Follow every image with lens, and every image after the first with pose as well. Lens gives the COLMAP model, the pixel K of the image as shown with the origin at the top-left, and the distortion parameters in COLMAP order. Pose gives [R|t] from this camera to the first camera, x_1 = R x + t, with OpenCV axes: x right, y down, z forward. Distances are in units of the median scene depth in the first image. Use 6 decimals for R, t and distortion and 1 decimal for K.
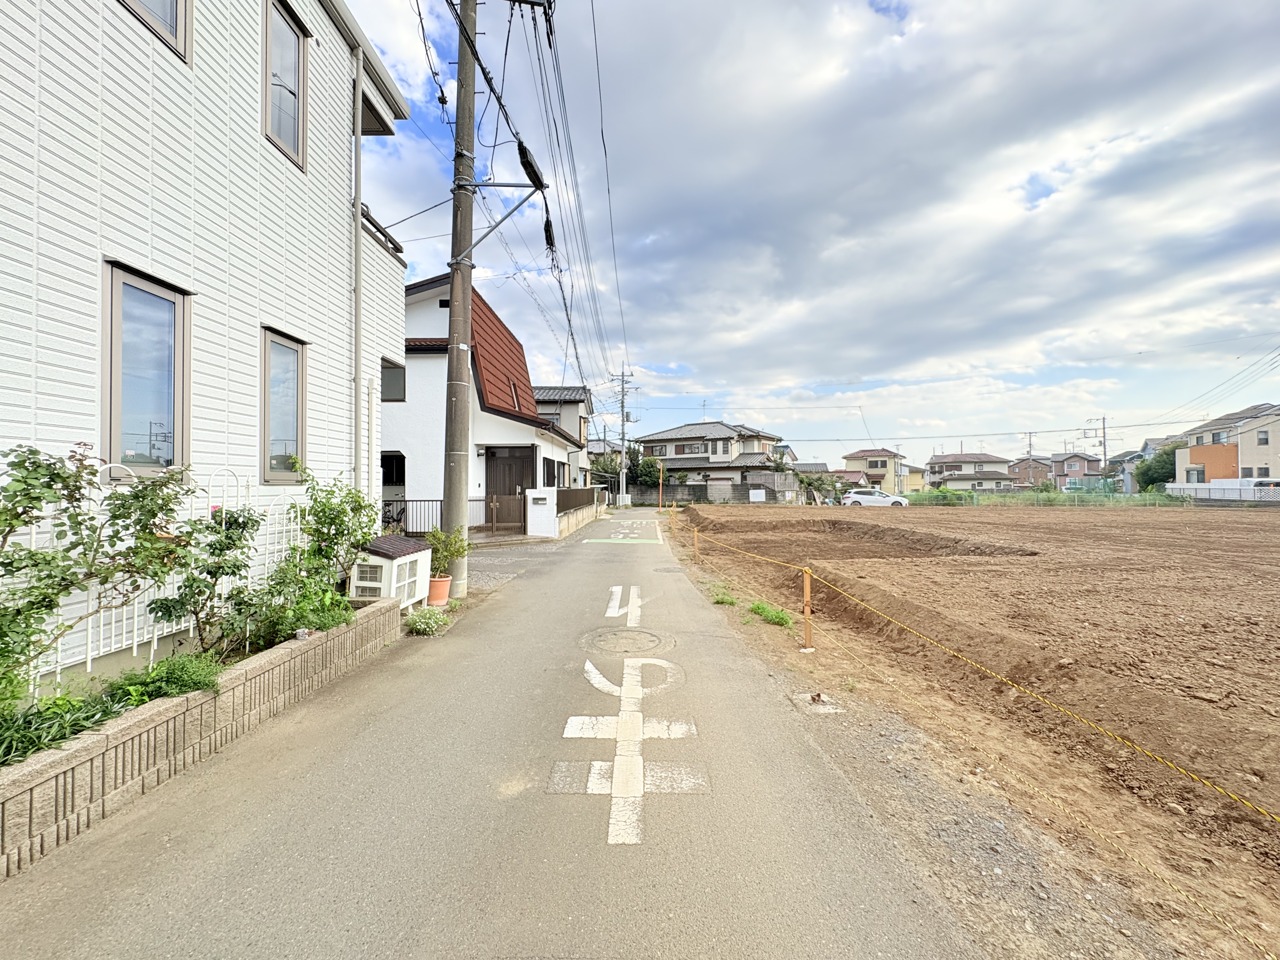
lens RADIAL K [[511.6, 0, 625.6], [0, 511.6, 472.3], [0, 0, 1]] dist [-0.000309, 0.000410]
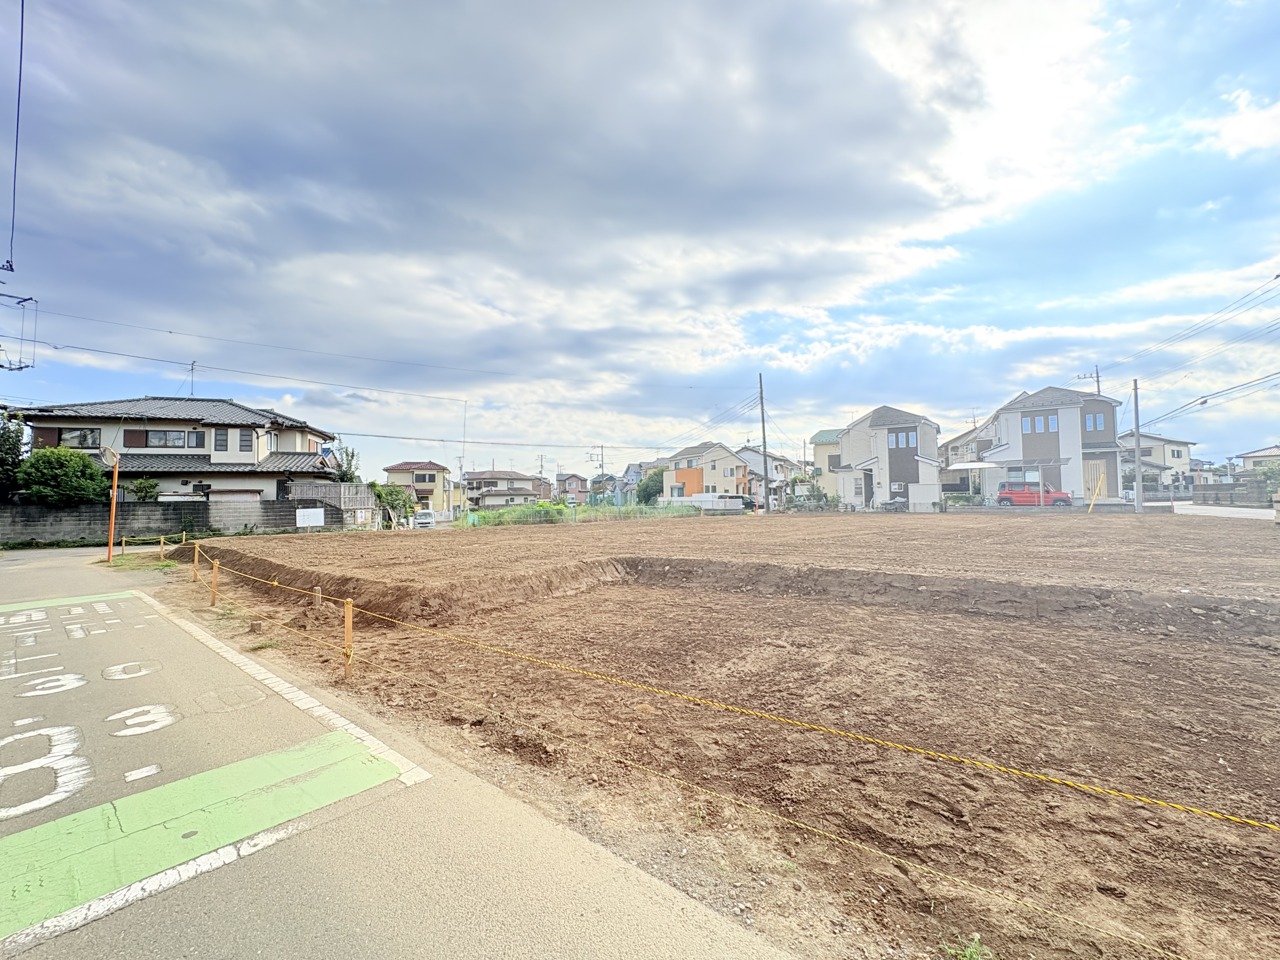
lens RADIAL K [[511.6, 0, 641.9], [0, 511.6, 484.3], [0, 0, 1]] dist [-0.000309, 0.000410]
pose [[0.593999, 0.018205, 0.804260, -0.013352], [-0.010025, 0.999834, -0.015228, 0.008250], [-0.804403, 0.000982, 0.594083, 0.257501]]
